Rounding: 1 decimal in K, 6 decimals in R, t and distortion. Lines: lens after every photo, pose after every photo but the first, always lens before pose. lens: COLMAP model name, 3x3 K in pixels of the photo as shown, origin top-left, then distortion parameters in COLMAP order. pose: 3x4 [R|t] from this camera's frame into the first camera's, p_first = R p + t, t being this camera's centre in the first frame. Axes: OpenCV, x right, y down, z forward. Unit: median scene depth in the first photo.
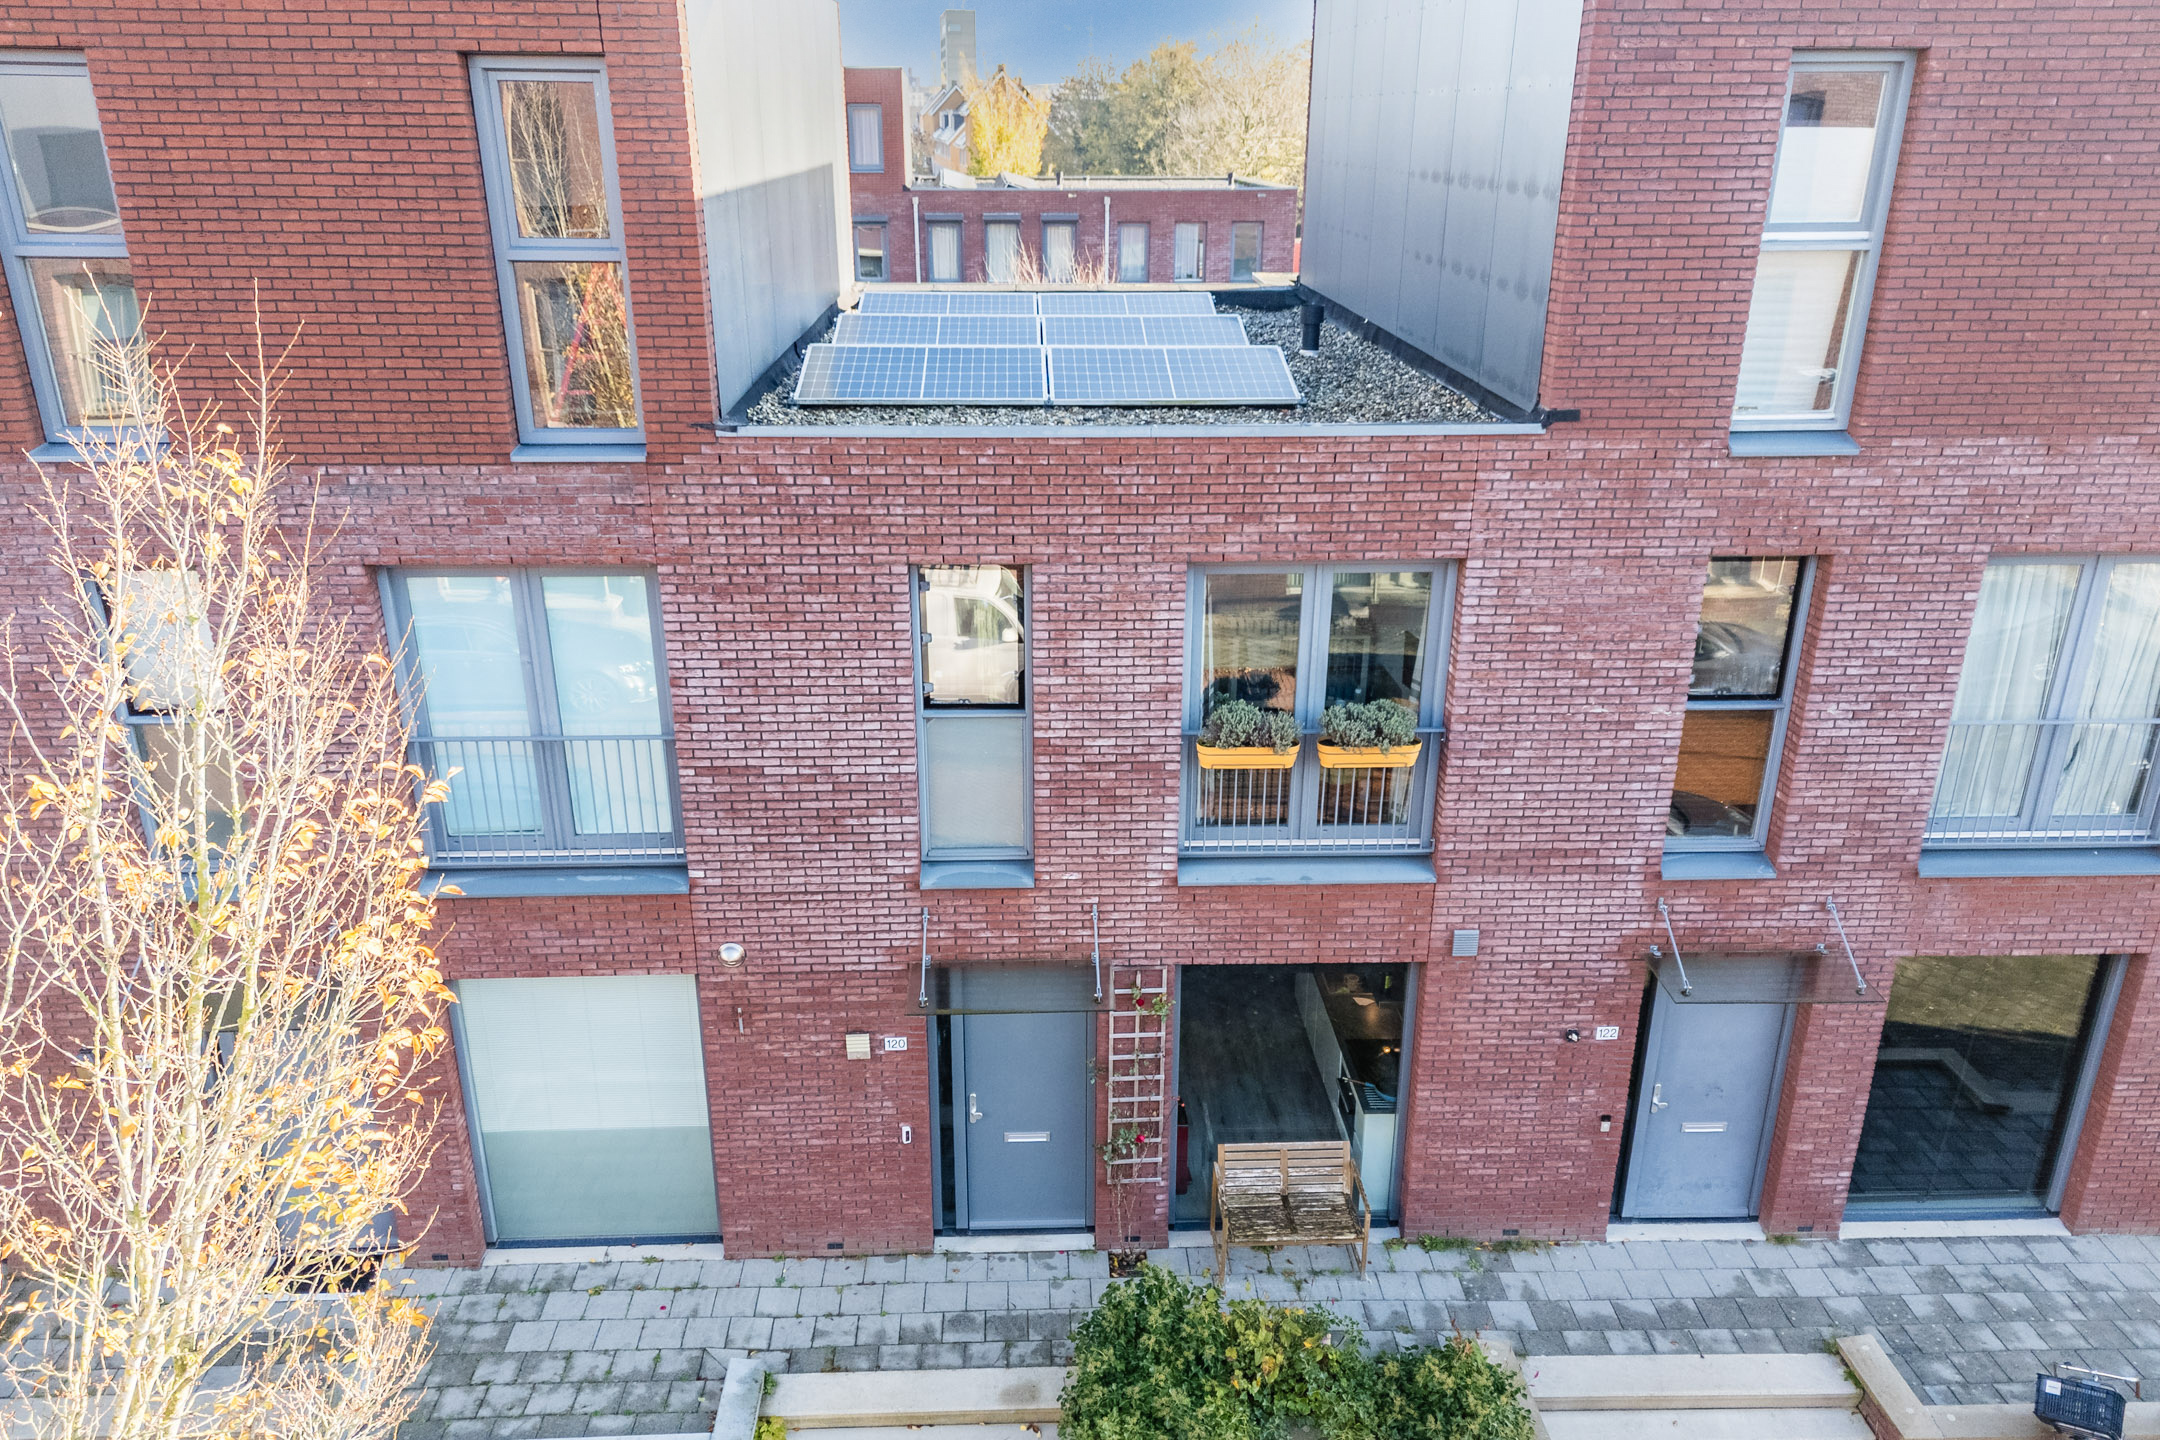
lens RADIAL K [[1590.0, 0, 1080.5], [0, 1590.0, 784.2], [0, 0, 1]] dist [0.071340, -0.053289]
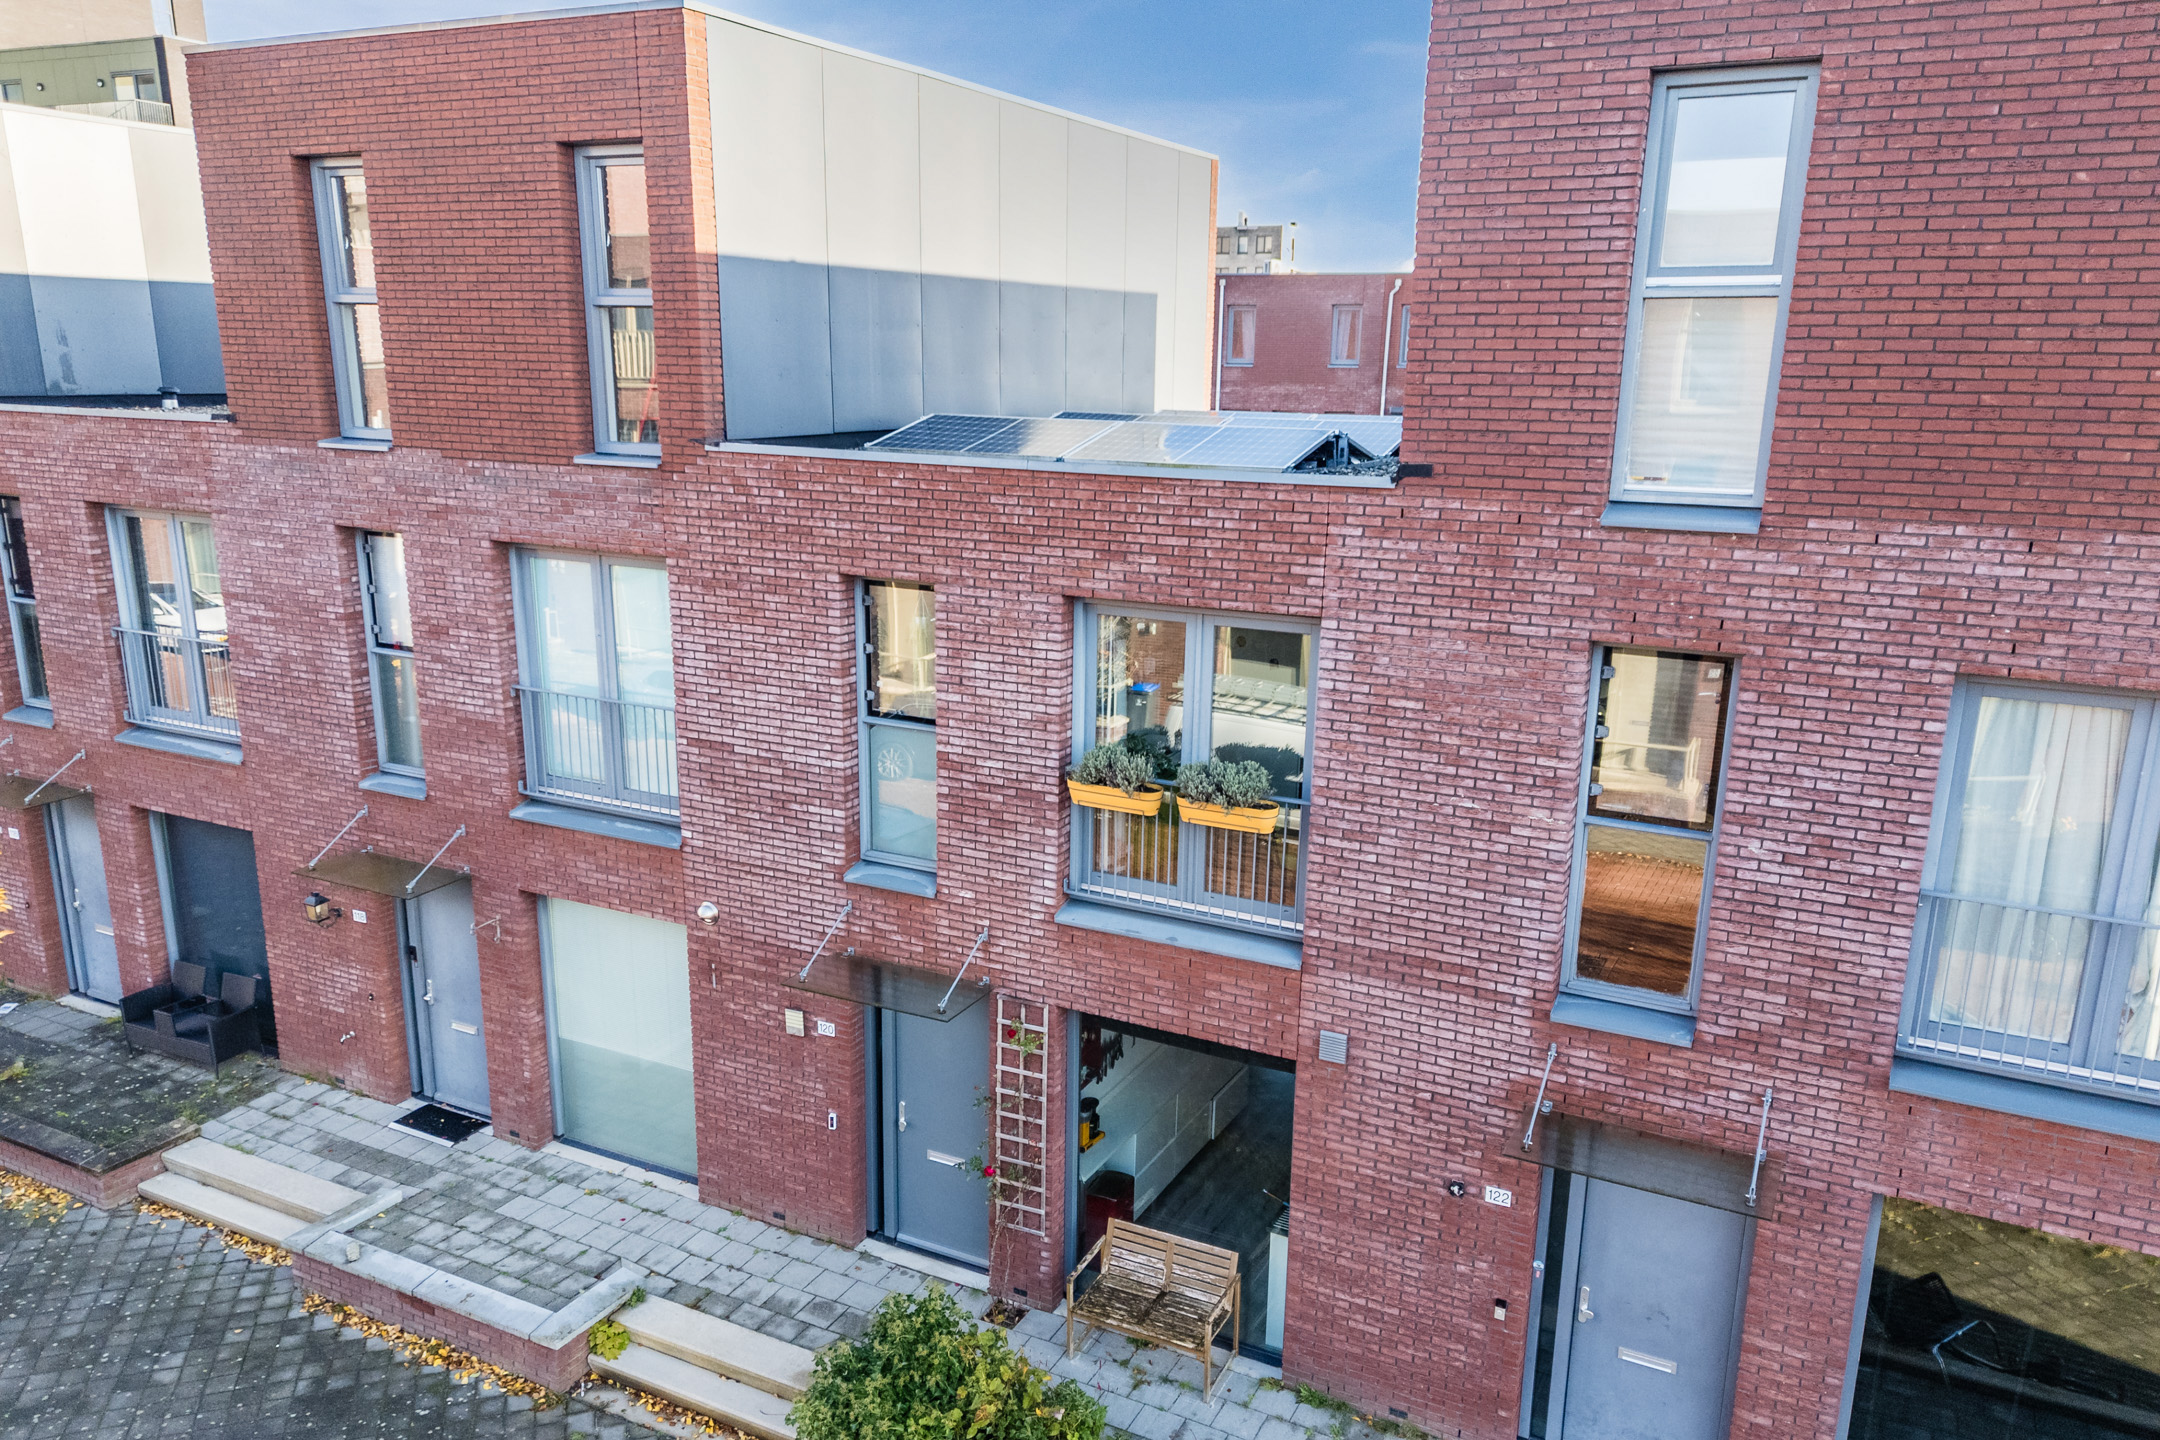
lens RADIAL K [[1572.1, 0, 1082.9], [0, 1572.1, 788.3], [0, 0, 1]] dist [0.078255, -0.061265]
pose [[0.870205, 0.140763, -0.472153, 0.540906], [-0.200282, 0.976631, -0.077967, 0.055857], [0.450144, 0.162411, 0.878062, 0.123937]]
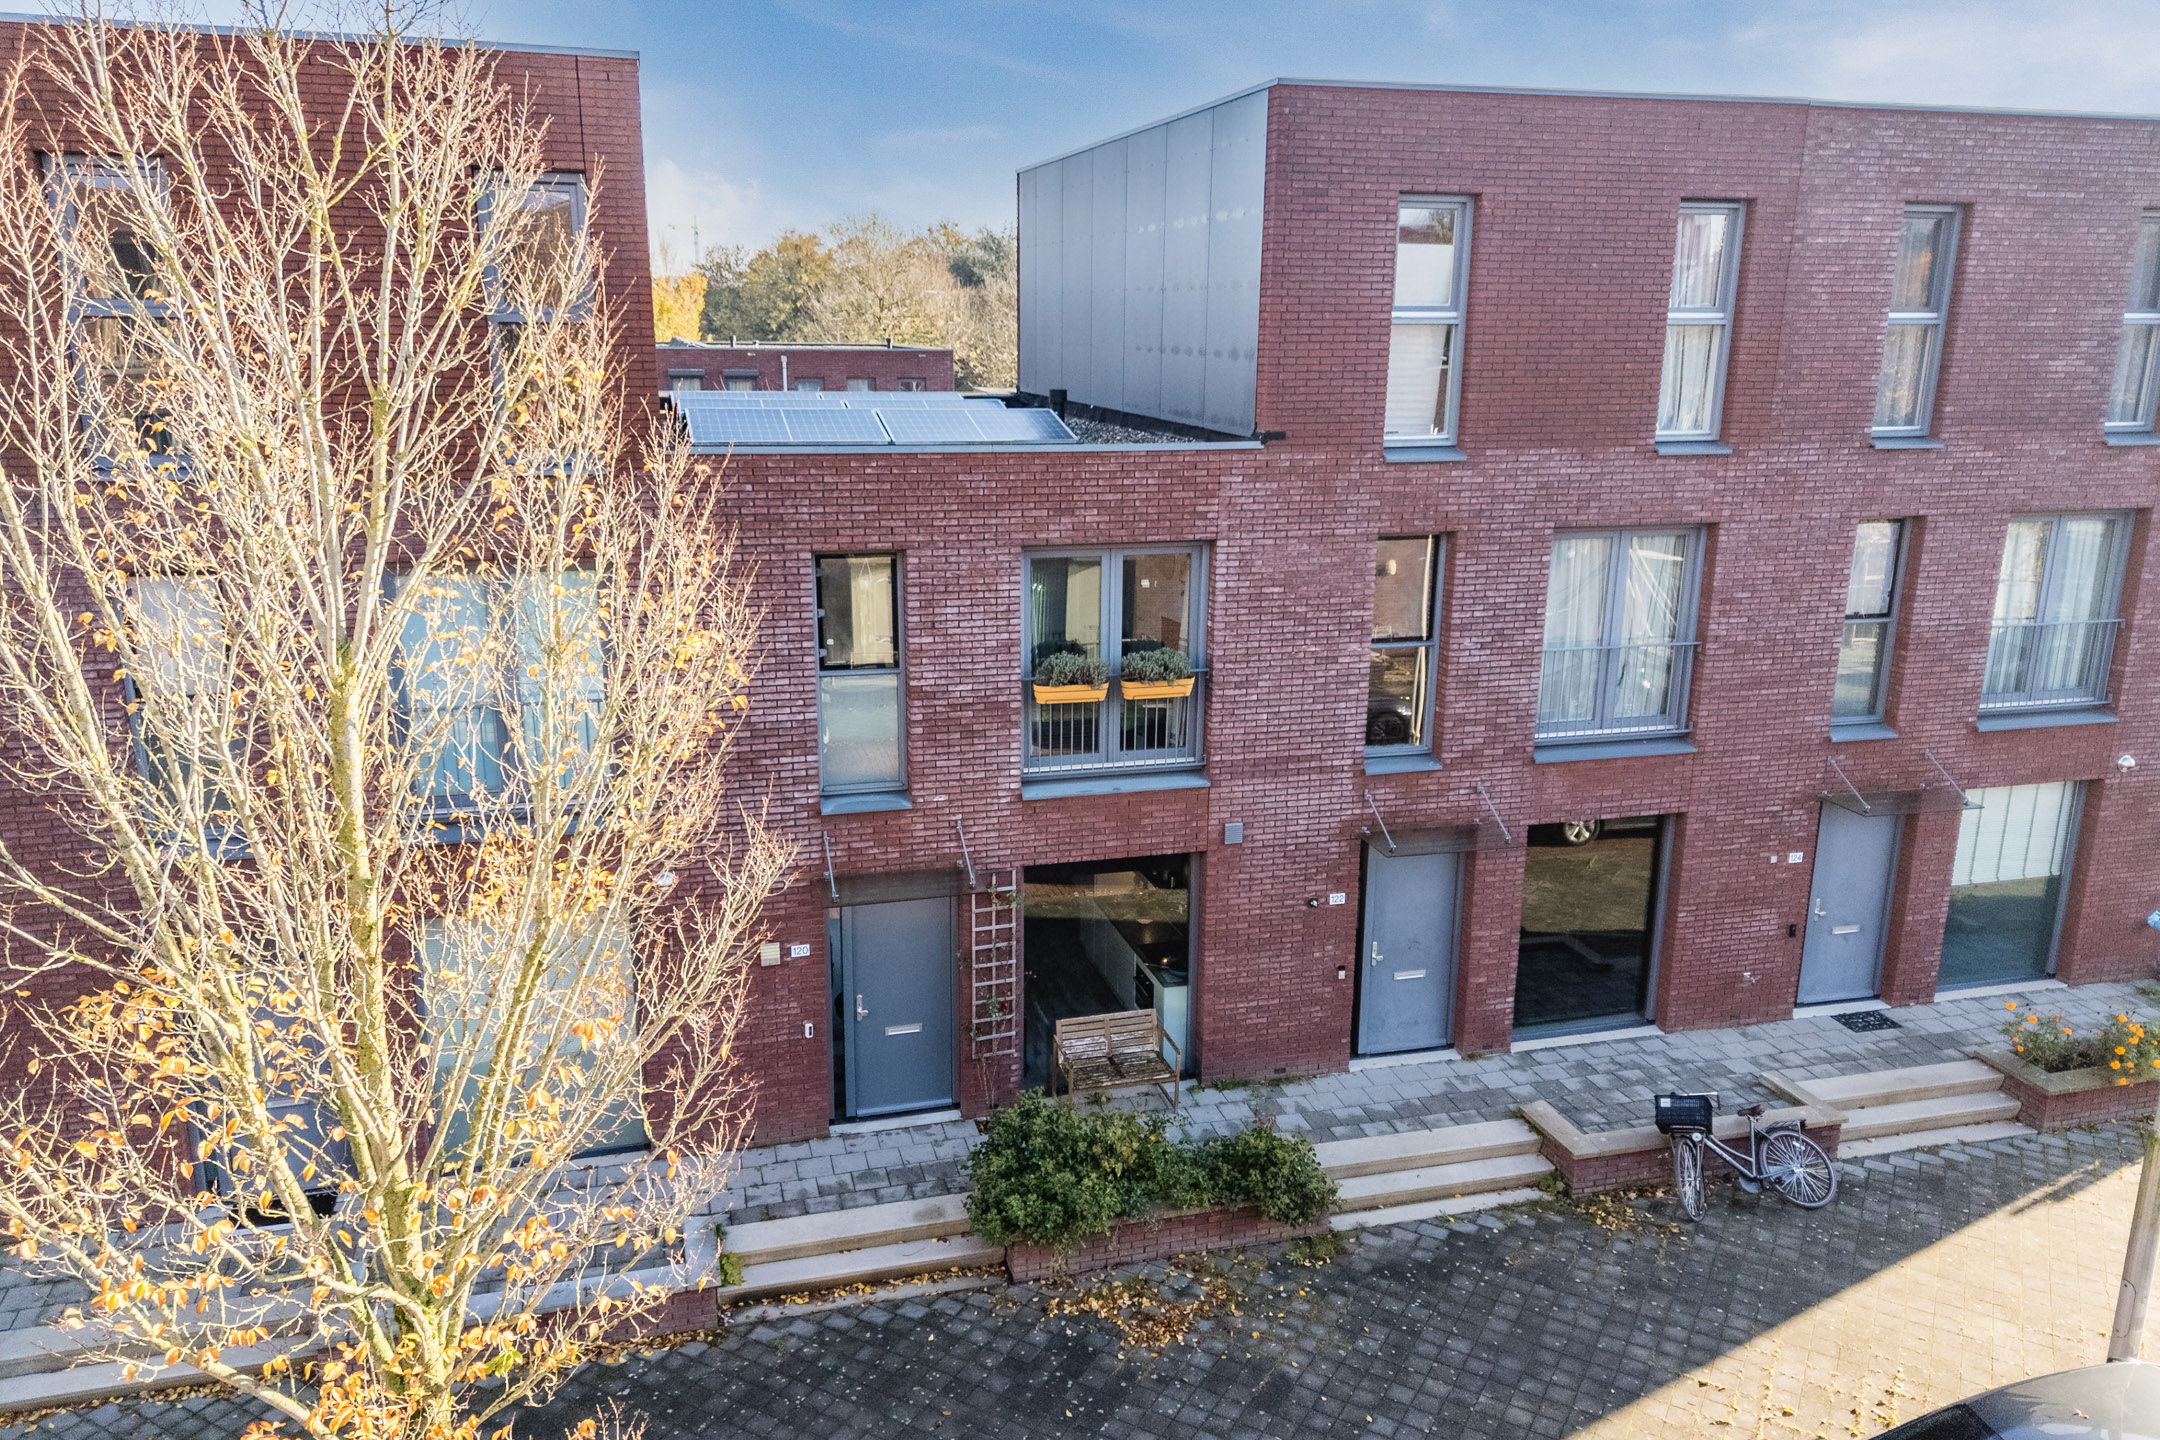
lens RADIAL K [[1560.7, 0, 1073.9], [0, 1560.7, 735.2], [0, 0, 1]] dist [0.096409, -0.105680]
pose [[0.973613, -0.053820, 0.221768, -0.178735], [0.082111, 0.989325, -0.120394, 0.170099], [-0.212921, 0.135426, 0.967639, -0.248771]]
